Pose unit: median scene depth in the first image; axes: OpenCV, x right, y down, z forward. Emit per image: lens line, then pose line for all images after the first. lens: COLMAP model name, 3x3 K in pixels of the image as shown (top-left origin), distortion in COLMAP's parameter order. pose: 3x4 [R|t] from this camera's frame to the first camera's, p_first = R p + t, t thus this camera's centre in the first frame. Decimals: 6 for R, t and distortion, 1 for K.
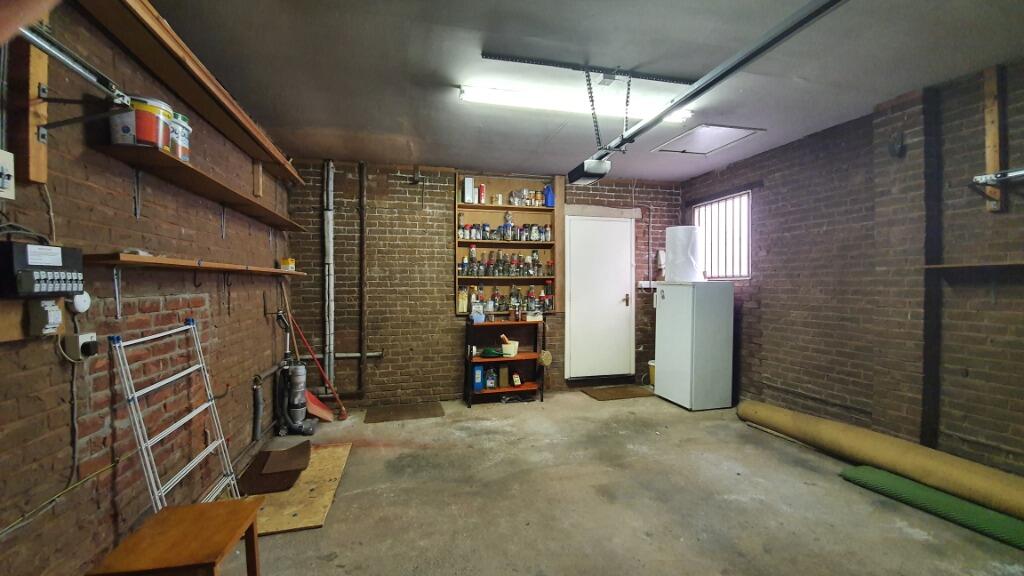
lens RADIAL K [[412.8, 0, 512.0], [0, 412.8, 288.0], [0, 0, 1]] dist [0.000025, -0.000061]
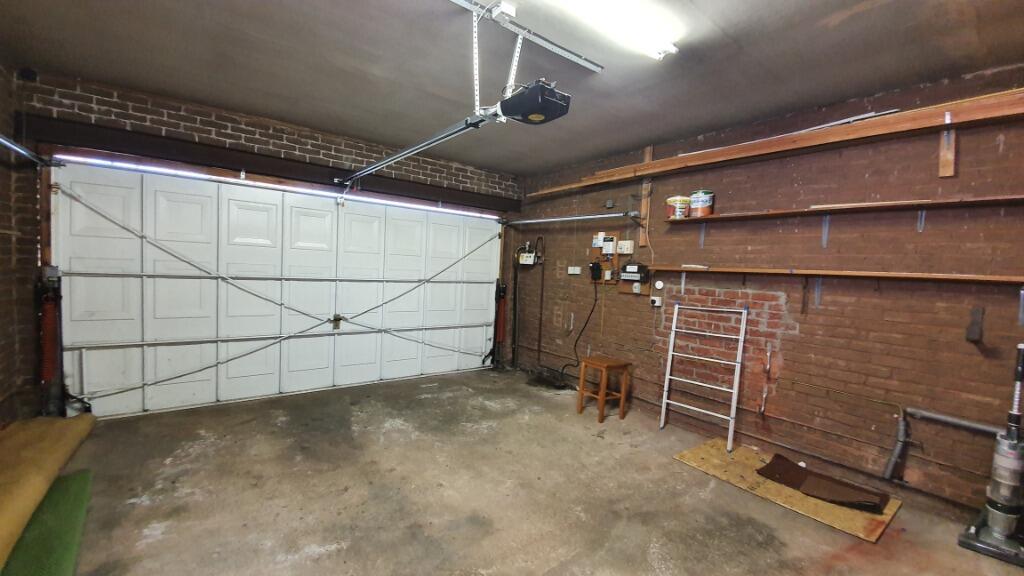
lens RADIAL K [[412.8, 0, 512.0], [0, 412.8, 288.0], [0, 0, 1]] dist [0.000025, -0.000061]
pose [[-0.920377, -0.019156, -0.390563, 0.527690], [-0.048089, 0.996763, 0.064433, -0.043381], [0.388064, 0.078085, -0.918319, 1.824092]]
